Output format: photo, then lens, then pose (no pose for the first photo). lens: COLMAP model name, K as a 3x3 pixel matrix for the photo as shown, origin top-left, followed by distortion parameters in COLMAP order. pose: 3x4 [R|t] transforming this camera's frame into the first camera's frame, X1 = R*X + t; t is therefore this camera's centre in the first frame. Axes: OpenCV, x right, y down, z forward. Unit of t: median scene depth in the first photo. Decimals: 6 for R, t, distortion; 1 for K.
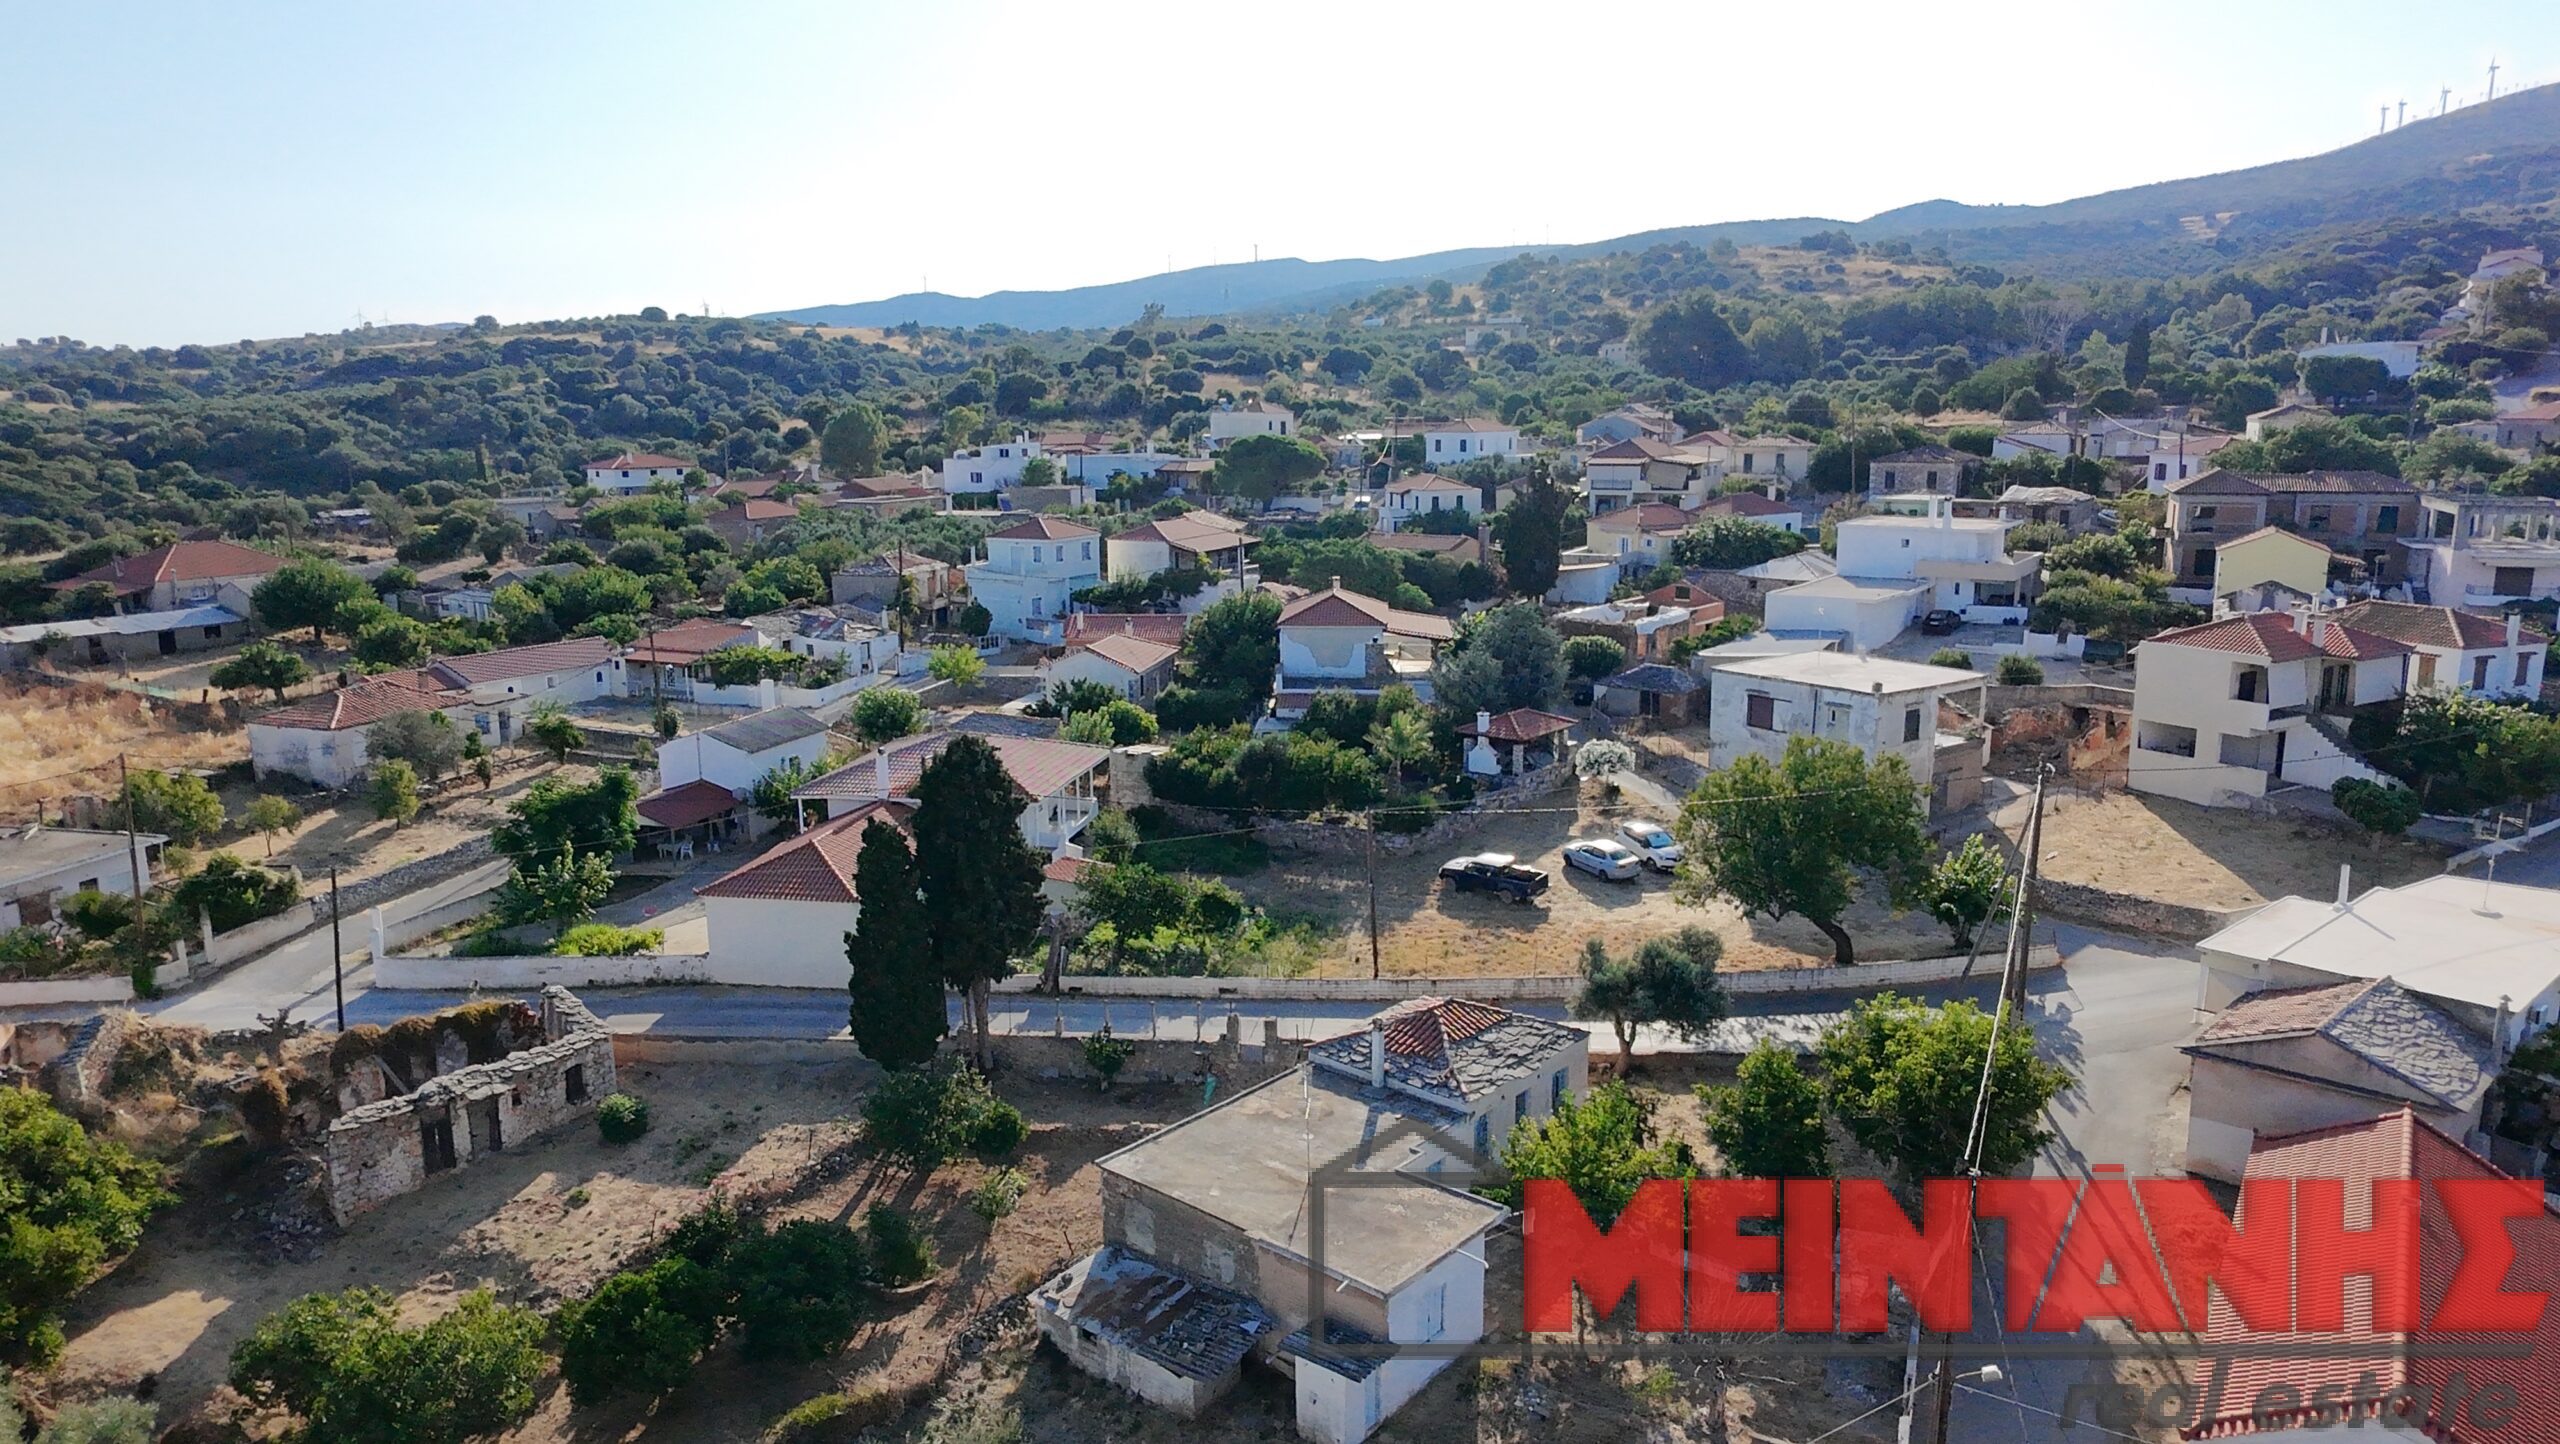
lens RADIAL K [[1633.7, 0, 1294.4], [0, 1633.7, 719.7], [0, 0, 1]] dist [0.005677, -0.003311]
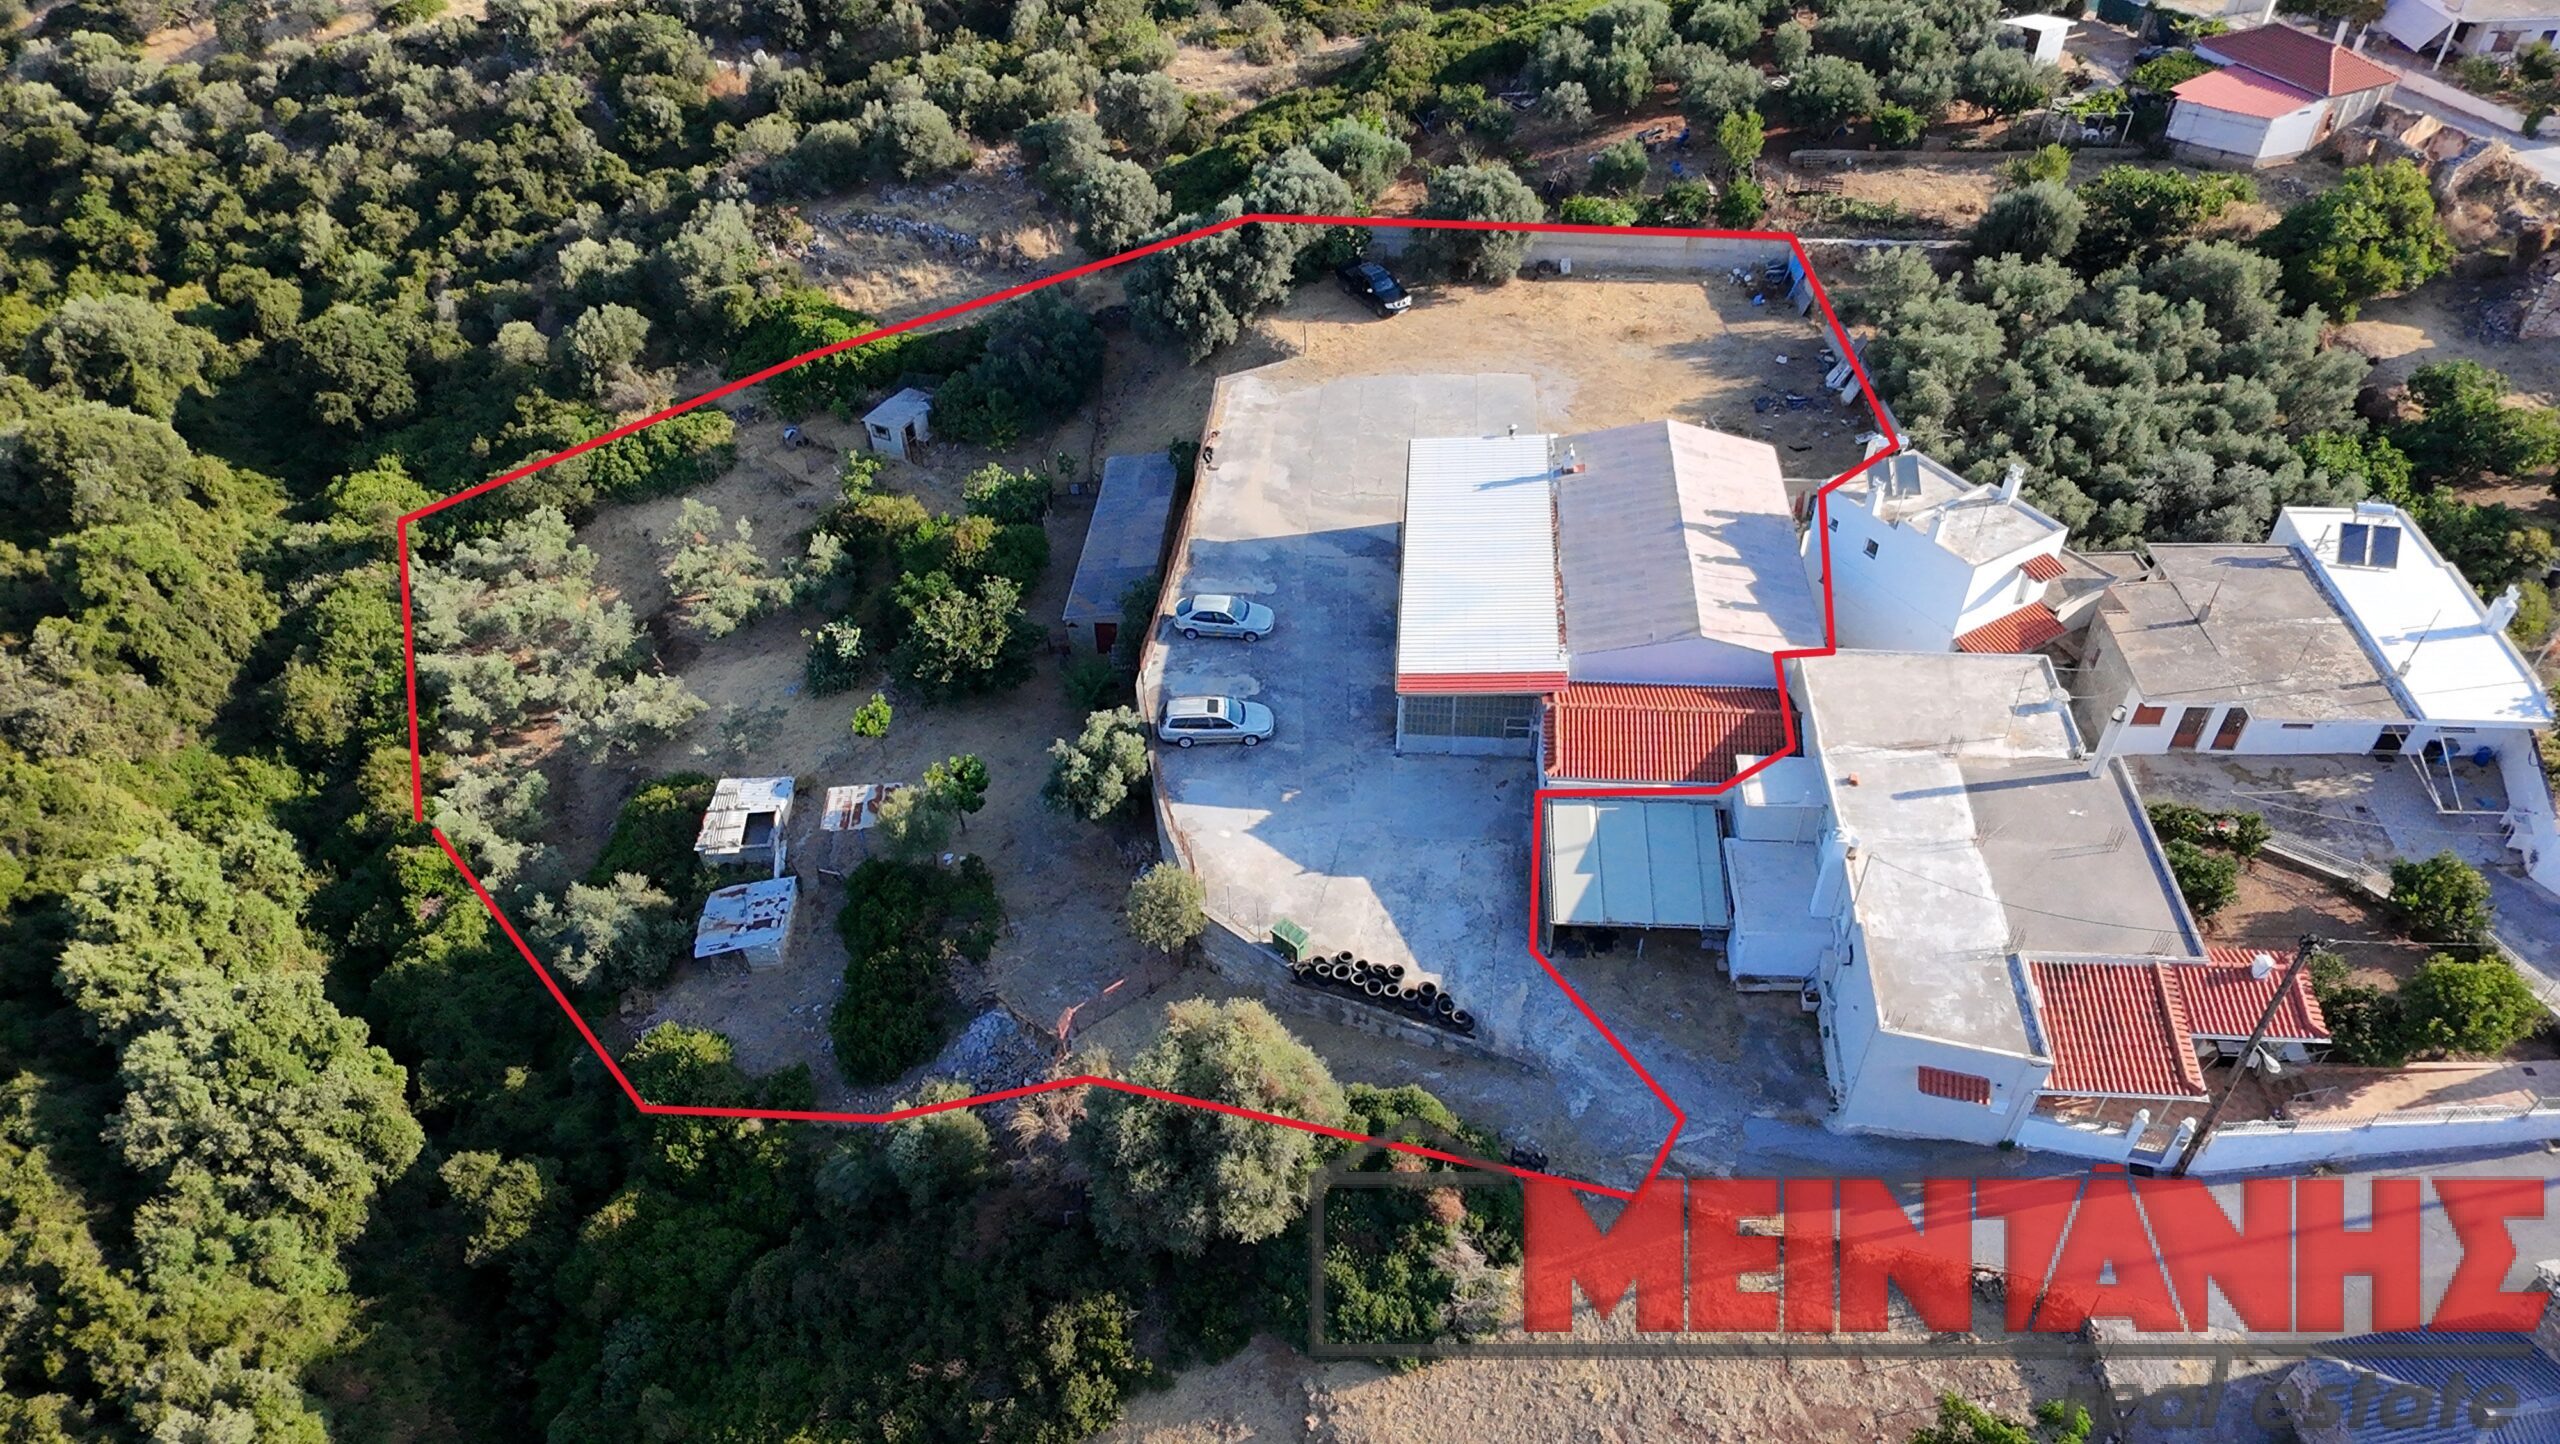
lens RADIAL K [[1633.7, 0, 1294.4], [0, 1633.7, 719.7], [0, 0, 1]] dist [0.005677, -0.003311]
pose [[0.269389, 0.649783, -0.710783, 0.246559], [-0.169153, 0.758520, 0.629313, -0.109602], [0.948059, -0.049299, 0.314250, -0.340765]]
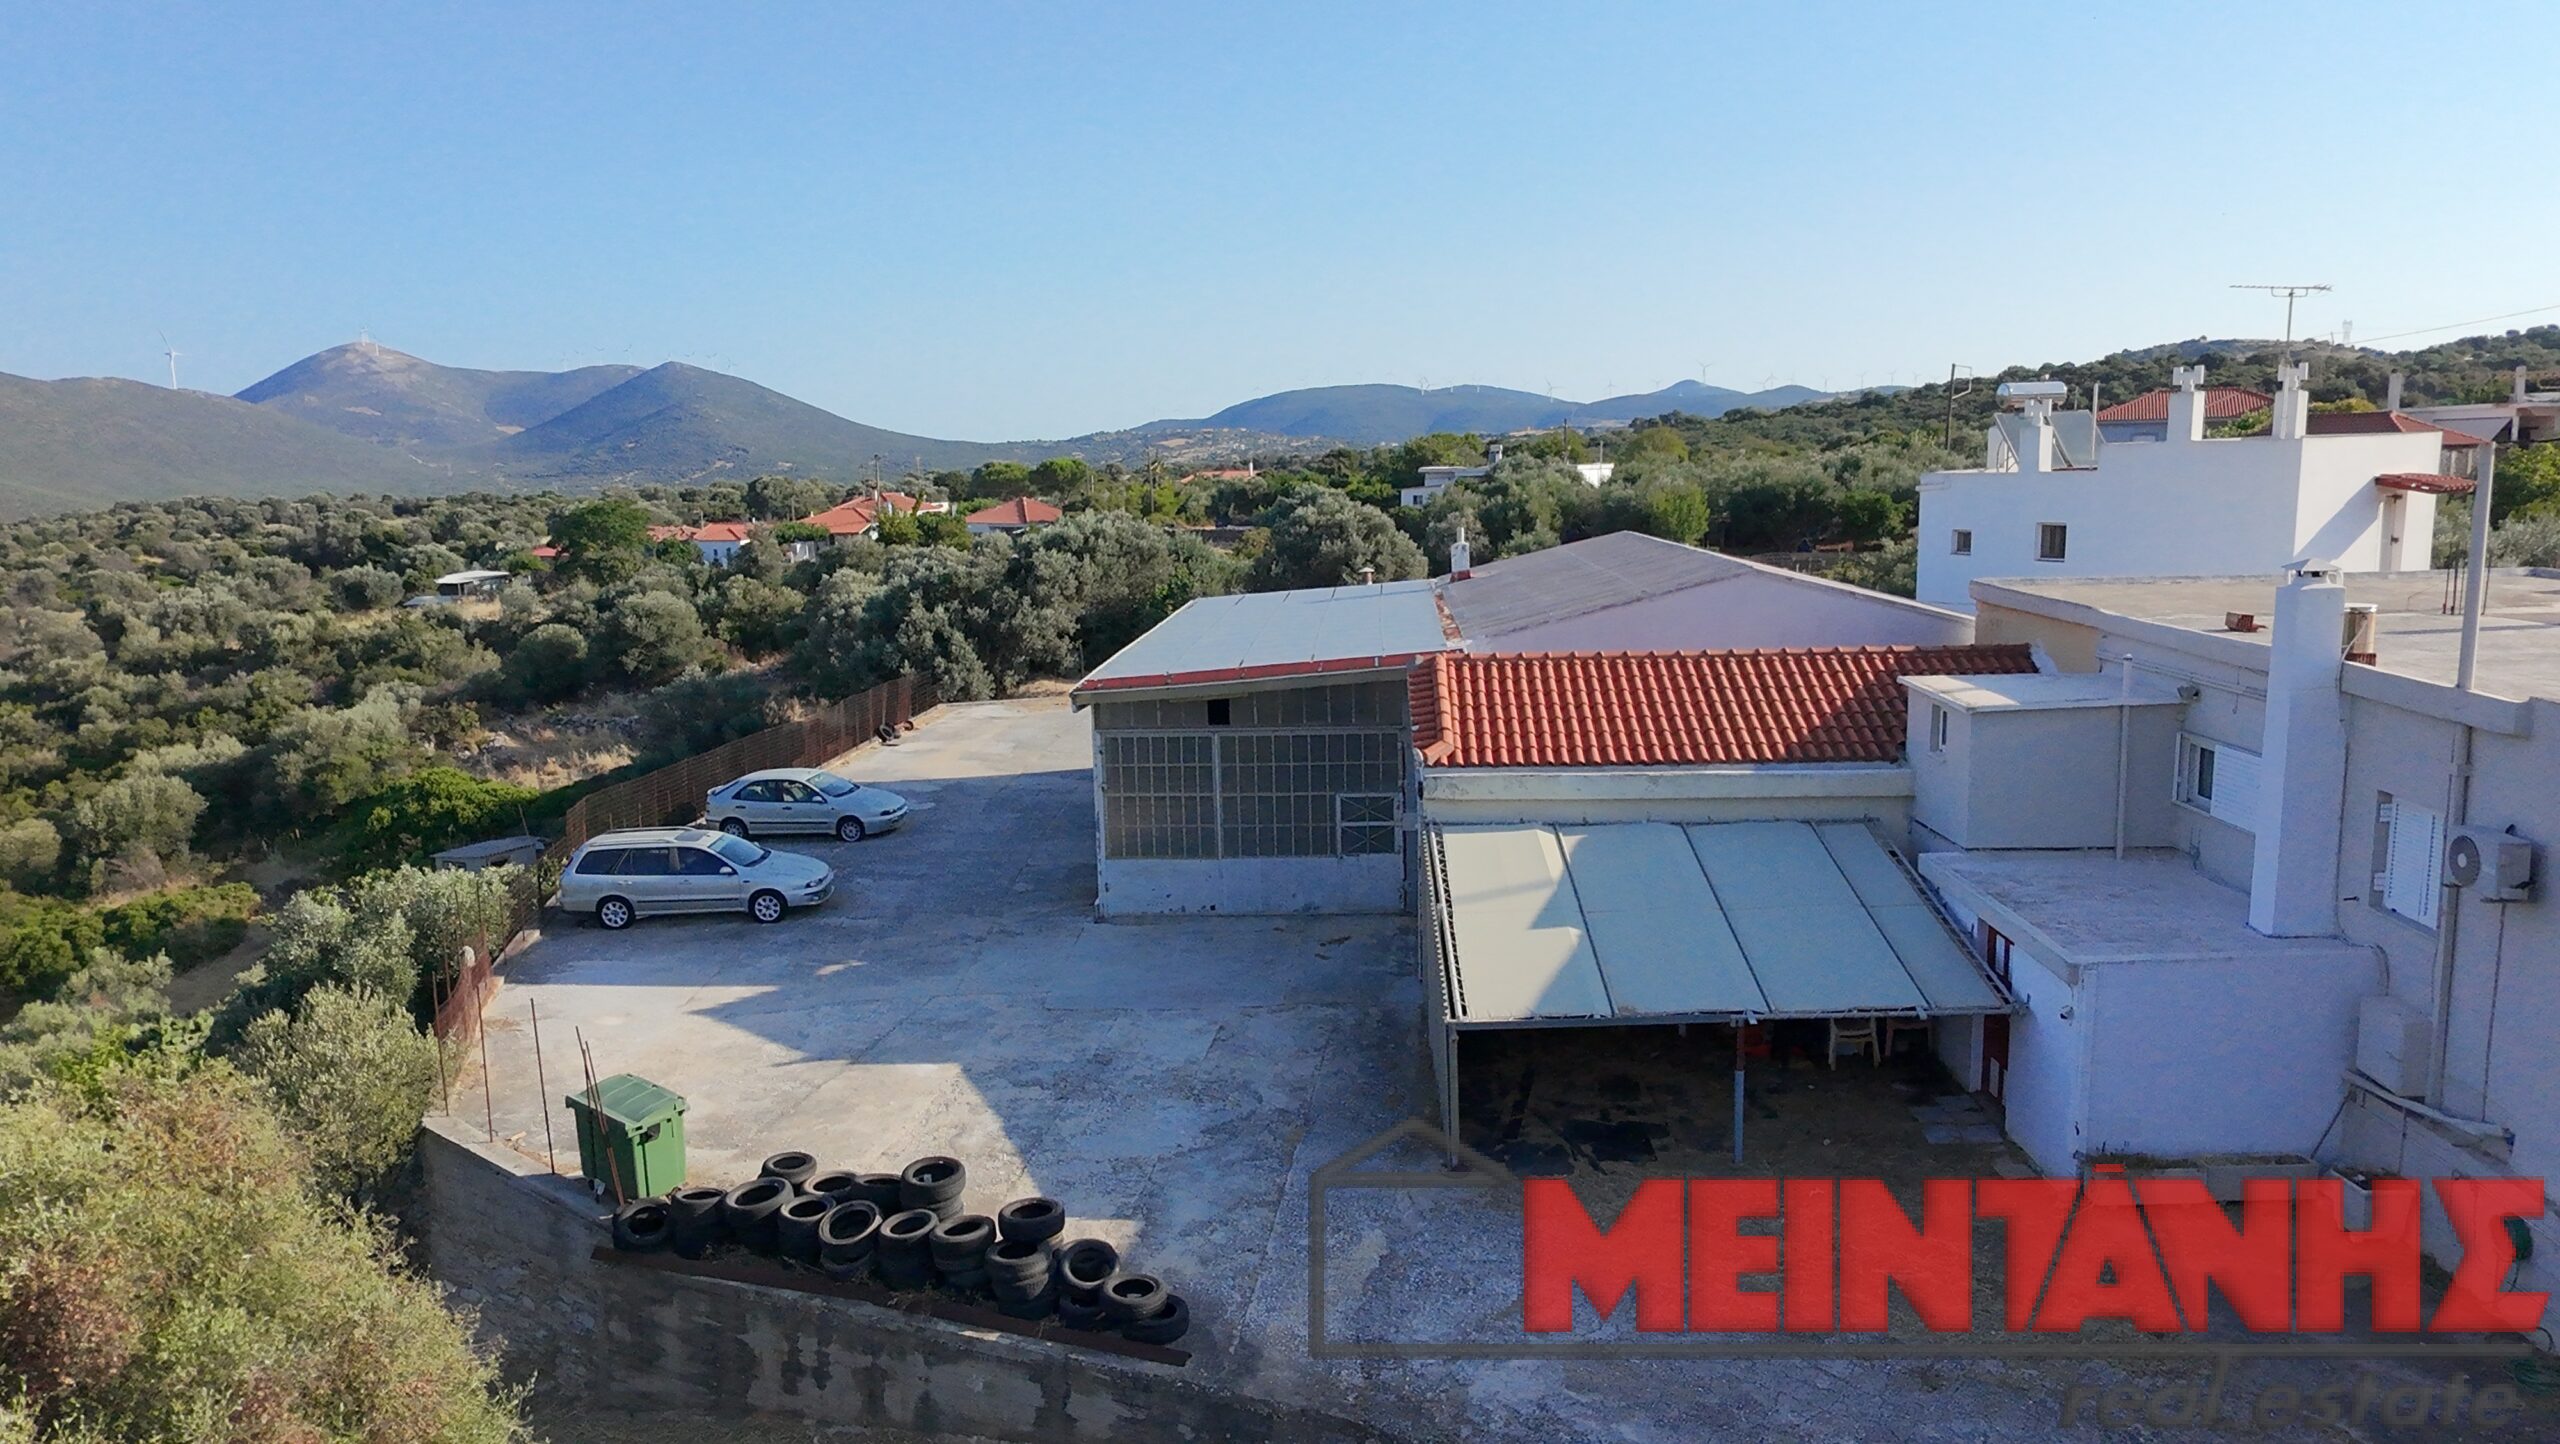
lens RADIAL K [[1633.7, 0, 1294.4], [0, 1633.7, 719.7], [0, 0, 1]] dist [0.005677, -0.003311]
pose [[0.296711, 0.151241, -0.942915, 0.072816], [-0.161724, 0.981076, 0.106471, 0.236097], [0.941174, 0.120900, 0.315555, -0.158262]]
